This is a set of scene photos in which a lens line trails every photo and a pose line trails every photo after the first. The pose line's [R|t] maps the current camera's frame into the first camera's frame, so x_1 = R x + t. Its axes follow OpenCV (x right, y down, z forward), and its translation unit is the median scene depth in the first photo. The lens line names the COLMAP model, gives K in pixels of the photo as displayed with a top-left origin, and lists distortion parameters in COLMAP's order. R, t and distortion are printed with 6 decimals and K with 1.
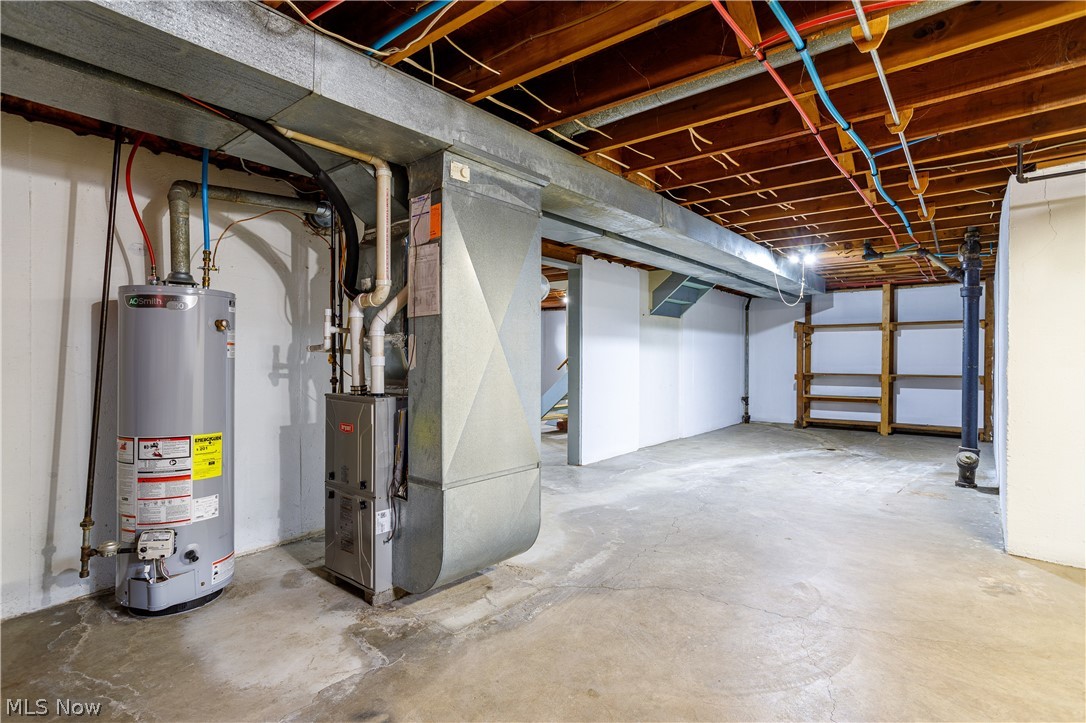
lens RADIAL K [[533.8, 0, 549.2], [0, 533.8, 356.7], [0, 0, 1]] dist [-0.067653, 0.039517]
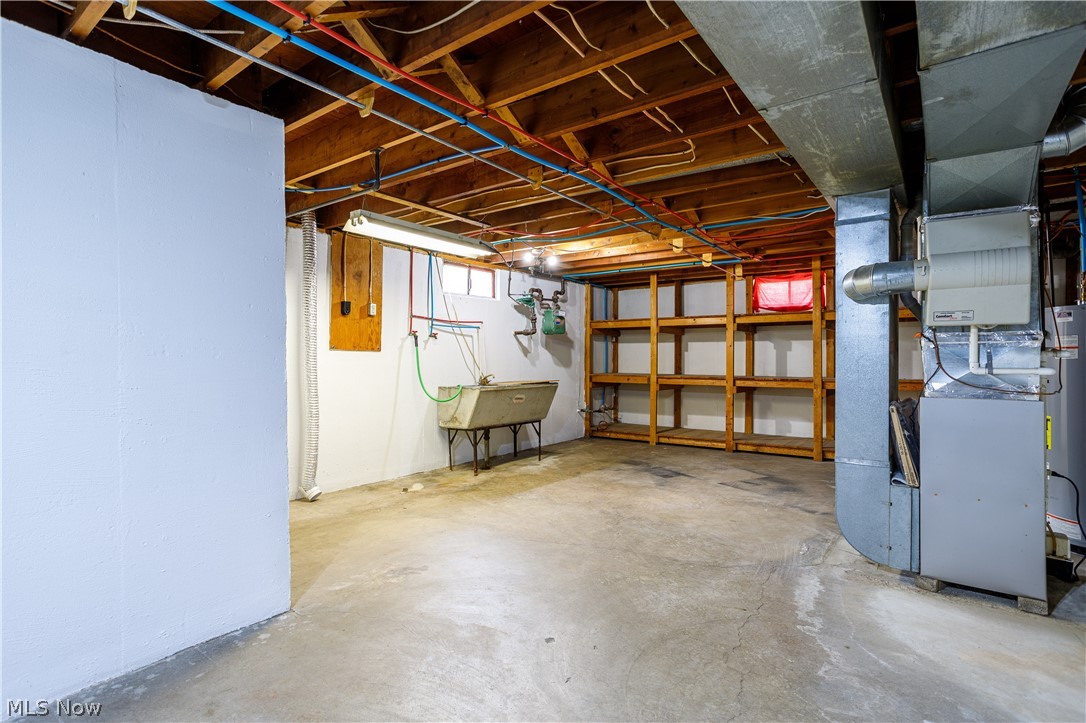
lens RADIAL K [[533.8, 0, 549.2], [0, 533.8, 356.7], [0, 0, 1]] dist [-0.067653, 0.039517]
pose [[-0.998847, 0.001354, -0.047995, 0.589527], [0.001529, 0.999992, -0.003608, 0.006824], [0.047990, -0.003677, -0.998841, 1.984467]]
